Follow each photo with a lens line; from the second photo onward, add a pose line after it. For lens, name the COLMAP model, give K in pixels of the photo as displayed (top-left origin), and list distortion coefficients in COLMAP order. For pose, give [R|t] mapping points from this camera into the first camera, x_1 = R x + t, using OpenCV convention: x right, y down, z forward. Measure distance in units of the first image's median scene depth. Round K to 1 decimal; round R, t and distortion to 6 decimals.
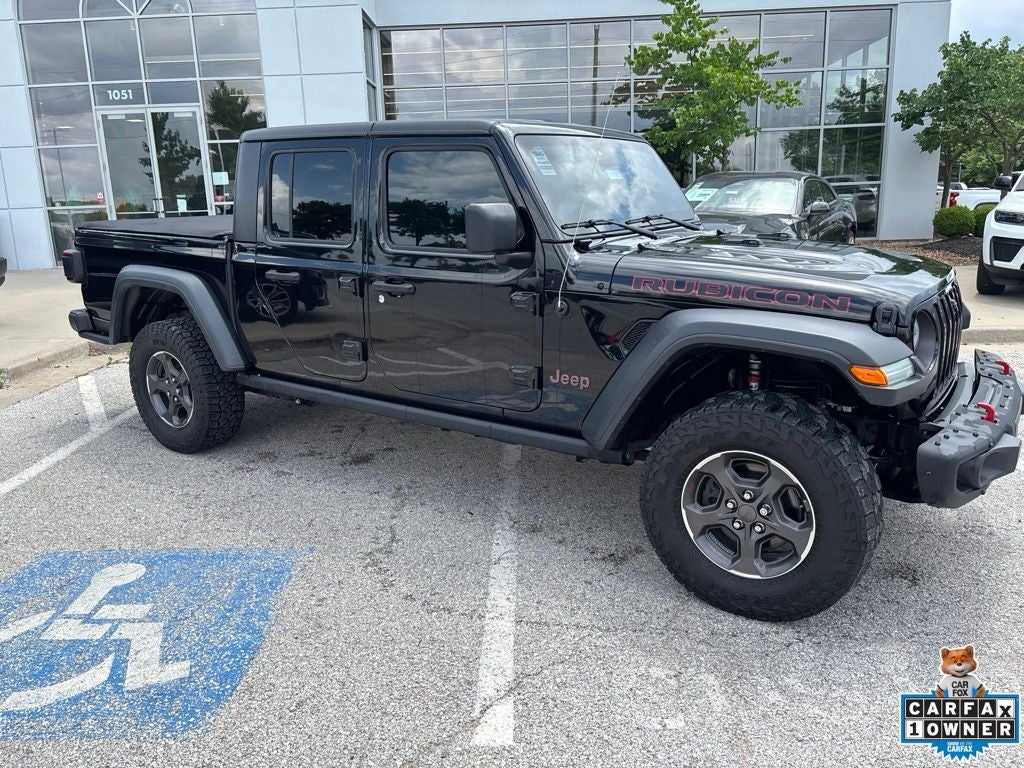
lens RADIAL K [[777.0, 0, 506.8], [0, 777.0, 393.9], [0, 0, 1]] dist [0.046833, -0.057487]
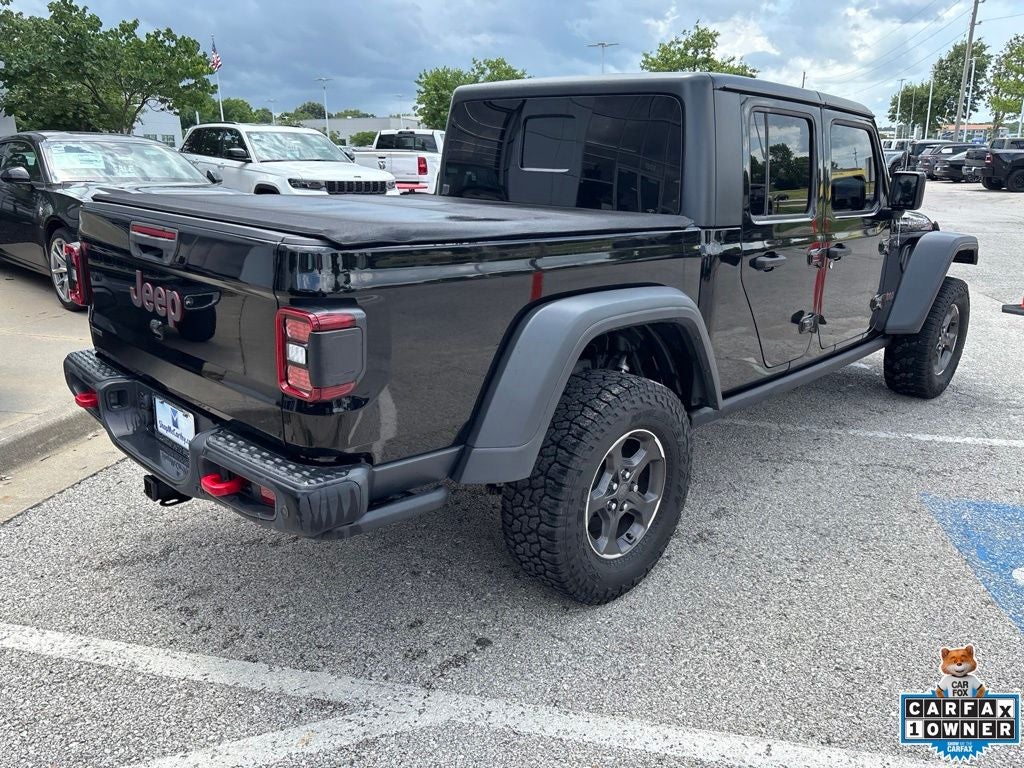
lens RADIAL K [[777.0, 0, 509.8], [0, 777.0, 374.7], [0, 0, 1]] dist [0.046833, -0.057487]
pose [[0.164854, -0.248330, 0.954545, -1.469139], [0.233204, 0.950159, 0.206914, -0.347491], [-0.958352, 0.188493, 0.214549, 1.408407]]
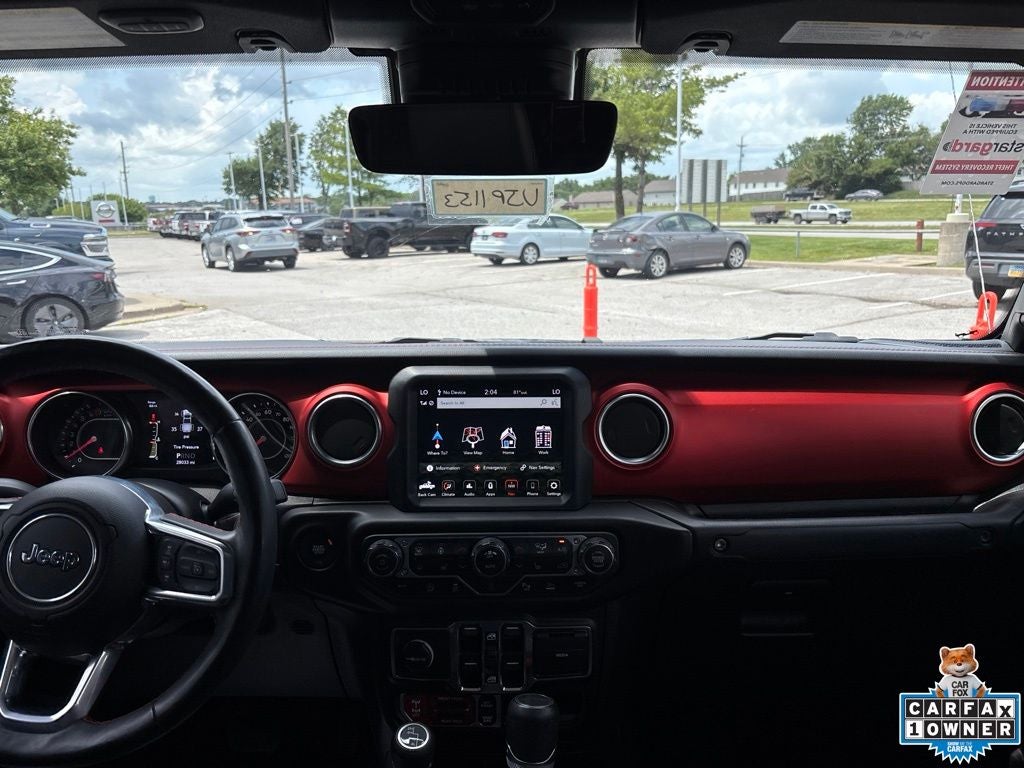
lens RADIAL K [[777.0, 0, 510.8], [0, 777.0, 385.6], [0, 0, 1]] dist [0.046833, -0.057487]
pose [[-0.580026, -0.137946, 0.802833, -0.073186], [0.226444, 0.919408, 0.321576, -0.360223], [-0.782492, 0.368319, -0.502044, 1.351538]]
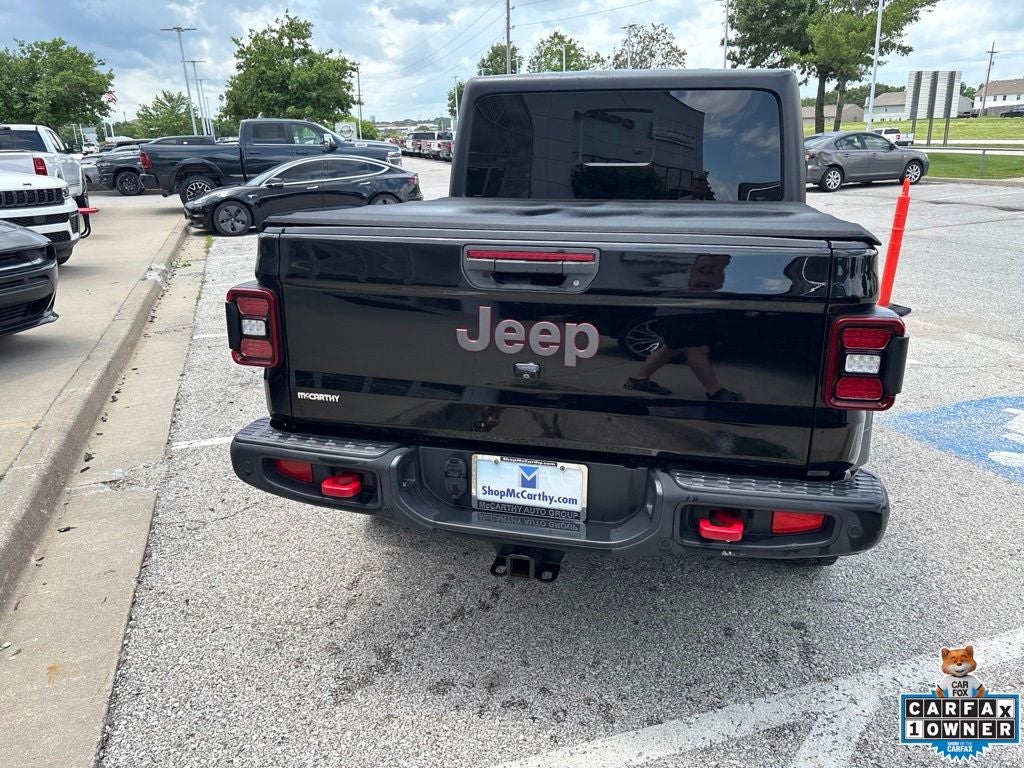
lens RADIAL K [[777.0, 0, 507.4], [0, 777.0, 382.6], [0, 0, 1]] dist [0.046833, -0.057487]
pose [[-0.355225, -0.247885, 0.901315, -1.345518], [0.252160, 0.903046, 0.347741, -0.524753], [-0.900128, 0.350802, -0.258278, 2.065617]]
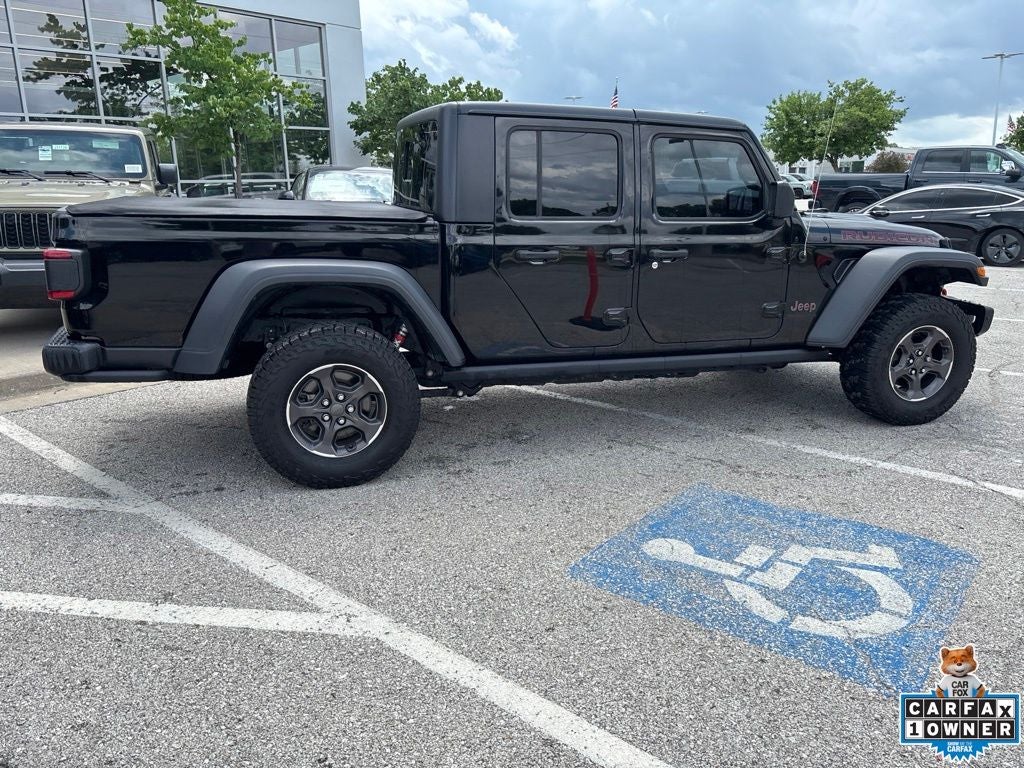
lens RADIAL K [[777.0, 0, 510.3], [0, 777.0, 379.7], [0, 0, 1]] dist [0.046833, -0.057487]
pose [[0.614818, -0.174157, 0.769199, -1.395743], [0.186310, 0.979781, 0.072919, -0.093307], [-0.766347, 0.098478, 0.634835, 0.523892]]
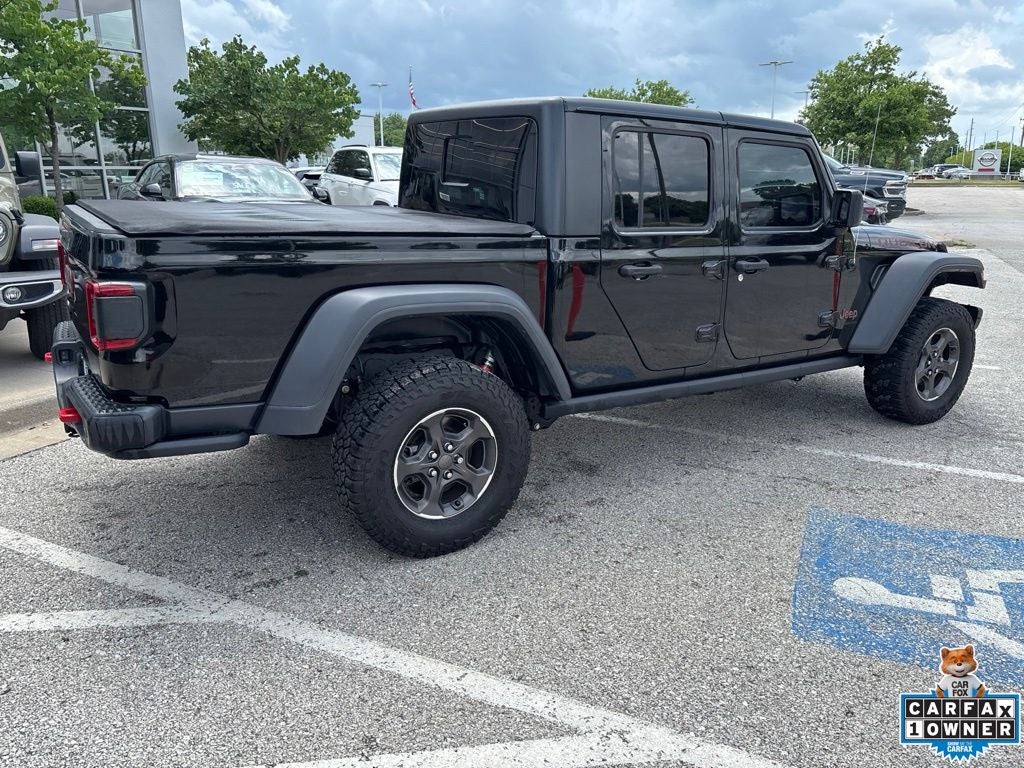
lens RADIAL K [[777.0, 0, 510.0], [0, 777.0, 378.9], [0, 0, 1]] dist [0.046833, -0.057487]
pose [[0.386859, -0.211293, 0.897606, -1.488712], [0.211164, 0.967828, 0.136814, -0.234049], [-0.897636, 0.136615, 0.419030, 0.988325]]
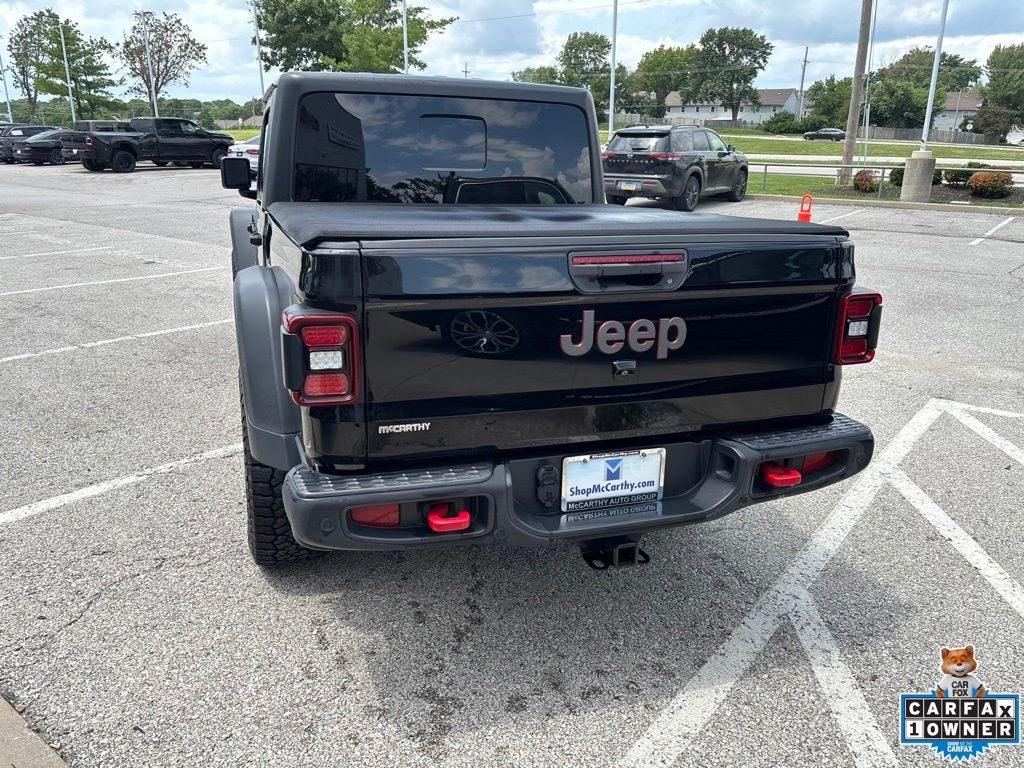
lens RADIAL K [[777.0, 0, 506.7], [0, 777.0, 378.9], [0, 0, 1]] dist [0.046833, -0.057487]
pose [[-0.809599, -0.160040, 0.564745, -1.081616], [0.147426, 0.875834, 0.459544, -0.620269], [-0.568168, 0.455304, -0.685480, 2.395449]]
